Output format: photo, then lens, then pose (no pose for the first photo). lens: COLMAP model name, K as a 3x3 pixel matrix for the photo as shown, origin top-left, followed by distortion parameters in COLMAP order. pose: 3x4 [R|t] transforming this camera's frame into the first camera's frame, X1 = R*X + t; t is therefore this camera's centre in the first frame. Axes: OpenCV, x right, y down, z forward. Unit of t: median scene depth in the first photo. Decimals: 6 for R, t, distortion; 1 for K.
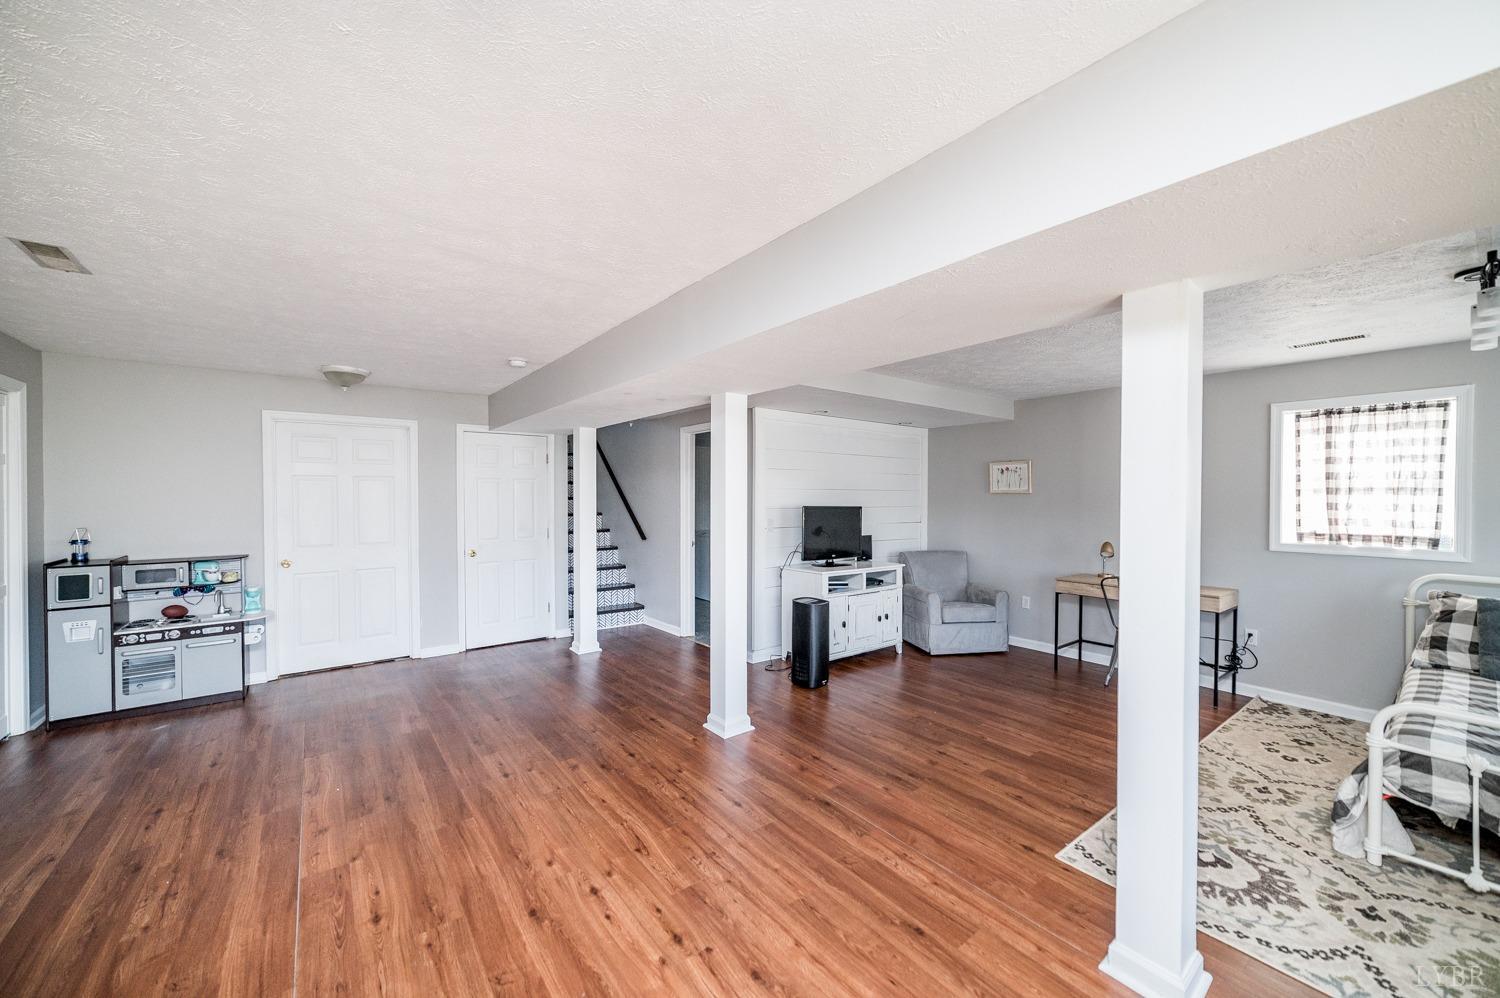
lens RADIAL K [[568.6, 0, 749.1], [0, 568.6, 500.1], [0, 0, 1]] dist [-0.001661, -0.000038]
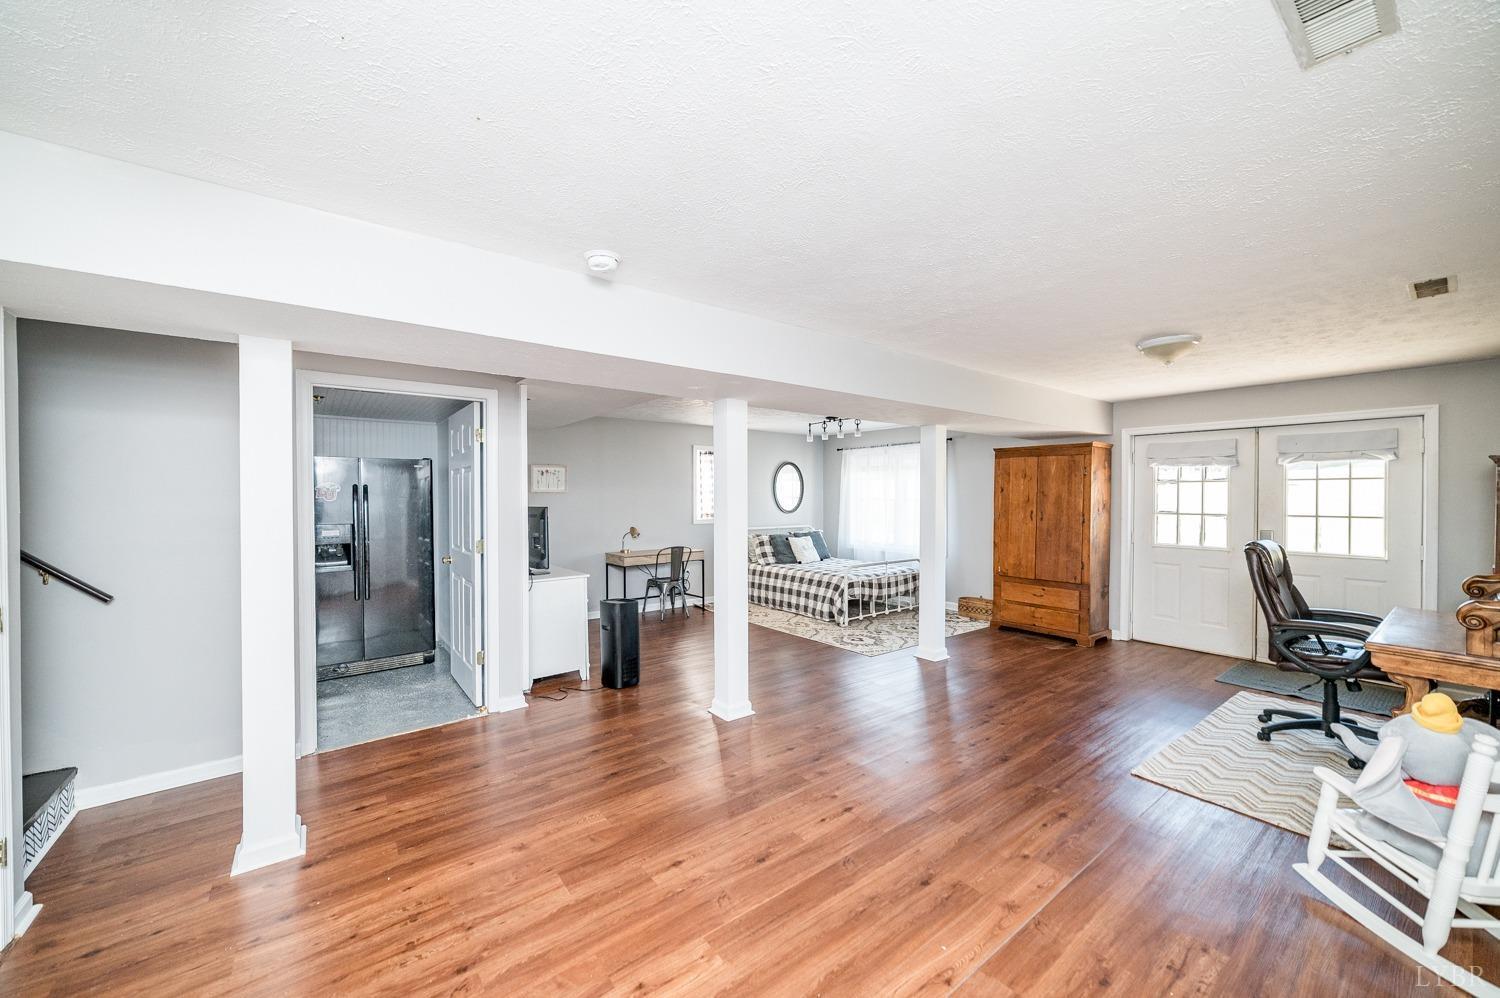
lens RADIAL K [[568.6, 0, 749.5], [0, 568.6, 499.7], [0, 0, 1]] dist [-0.001661, -0.000038]
pose [[-0.008138, -0.009680, 0.999920, -1.309144], [0.008508, 0.999916, 0.009749, -0.010937], [-0.999931, 0.008587, -0.008055, 1.154219]]
